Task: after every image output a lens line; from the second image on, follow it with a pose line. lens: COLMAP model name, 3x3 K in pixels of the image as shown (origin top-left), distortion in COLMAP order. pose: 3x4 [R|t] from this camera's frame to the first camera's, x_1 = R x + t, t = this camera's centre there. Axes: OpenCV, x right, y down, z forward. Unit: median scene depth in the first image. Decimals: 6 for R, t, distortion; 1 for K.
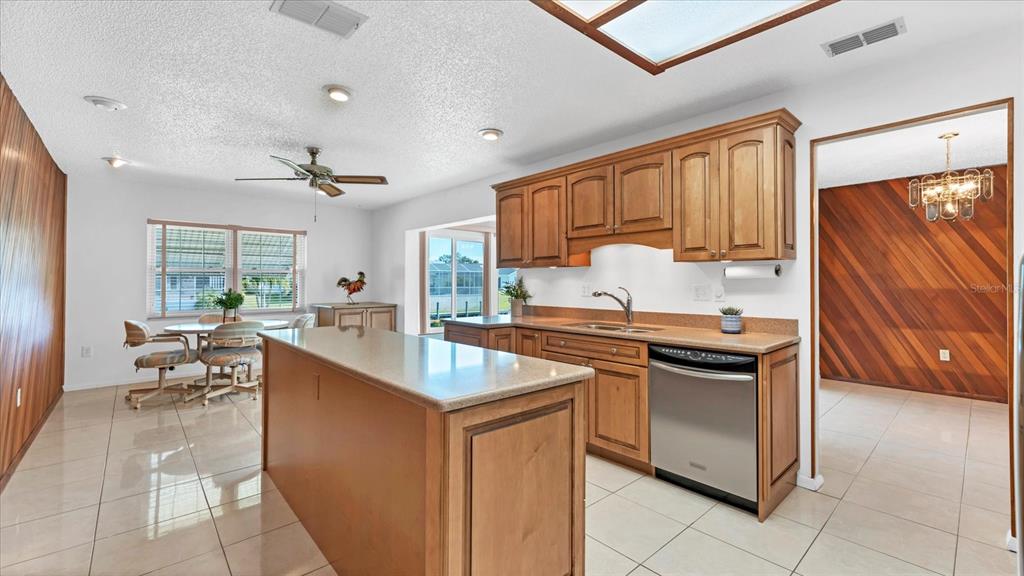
lens RADIAL K [[421.2, 0, 506.3], [0, 421.2, 281.6], [0, 0, 1]] dist [0.004401, -0.000095]
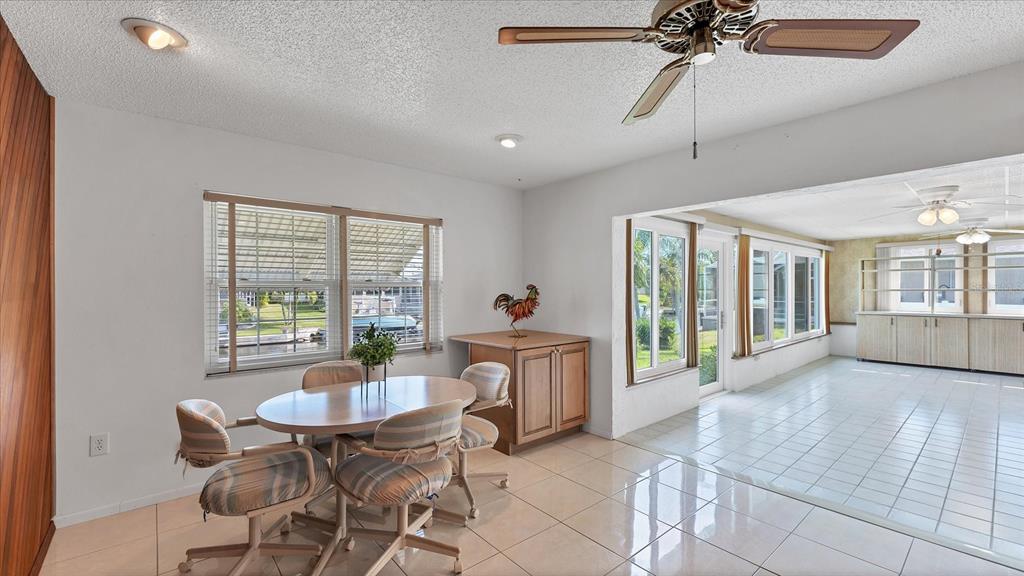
lens RADIAL K [[421.2, 0, 508.6], [0, 421.2, 294.3], [0, 0, 1]] dist [0.004401, -0.000095]
pose [[0.999736, -0.002661, -0.022836, -0.622963], [0.003003, 0.999884, 0.014953, -0.031753], [0.022794, -0.015017, 0.999627, 0.649631]]
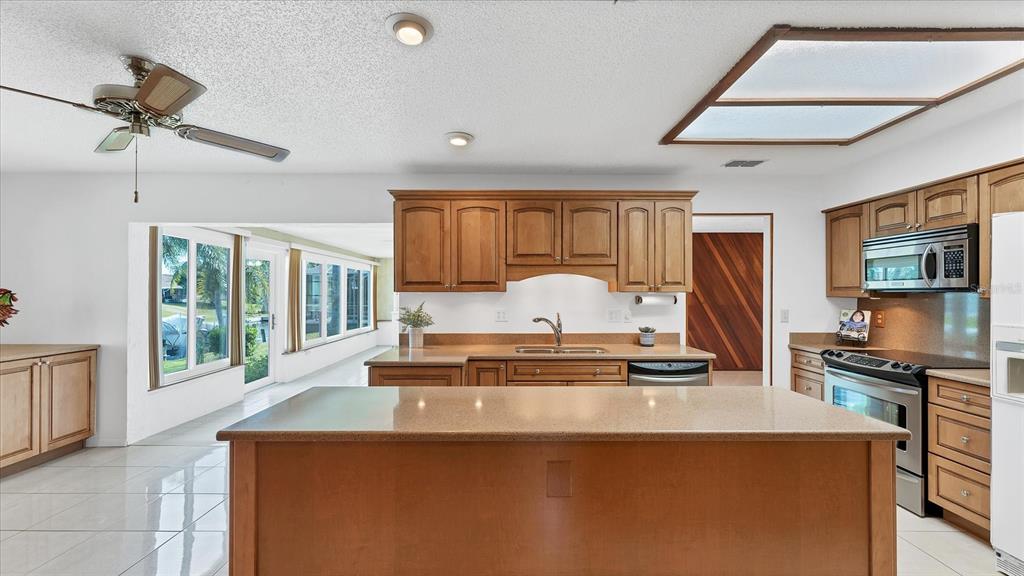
lens RADIAL K [[421.2, 0, 506.9], [0, 421.2, 292.3], [0, 0, 1]] dist [0.004401, -0.000095]
pose [[0.664483, 0.003553, 0.747295, -0.551410], [-0.001301, 0.999993, -0.003598, -0.030900], [-0.747302, 0.001418, 0.664483, 0.317199]]
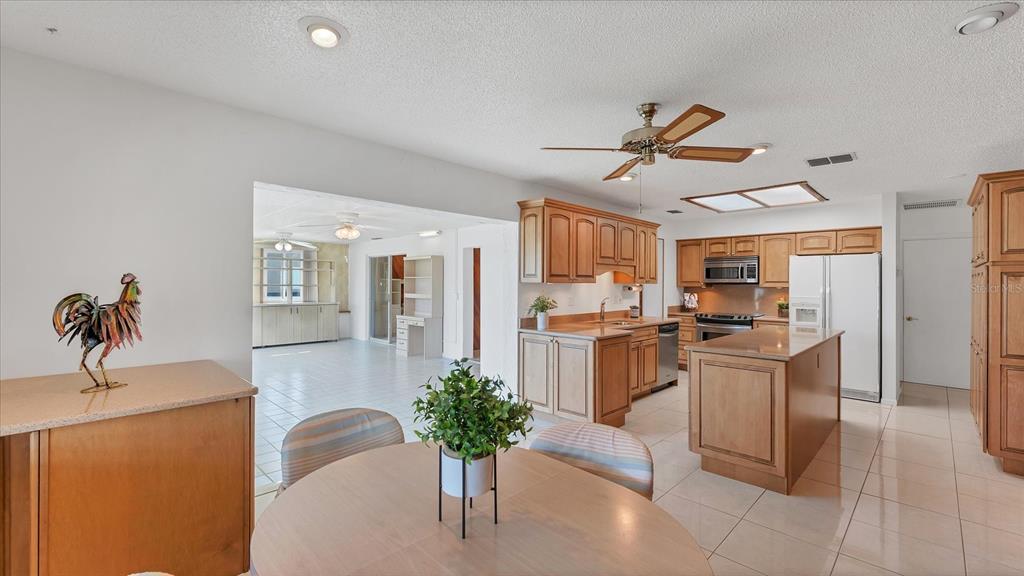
lens RADIAL K [[429.3, 0, 508.4], [0, 429.3, 279.4], [0, 0, 1]] dist [-0.001270, 0.001038]
pose [[-0.055863, 0.012201, 0.998364, -1.145957], [-0.006374, 0.999901, -0.012576, -0.027422], [-0.998418, -0.007066, -0.055780, 1.266955]]
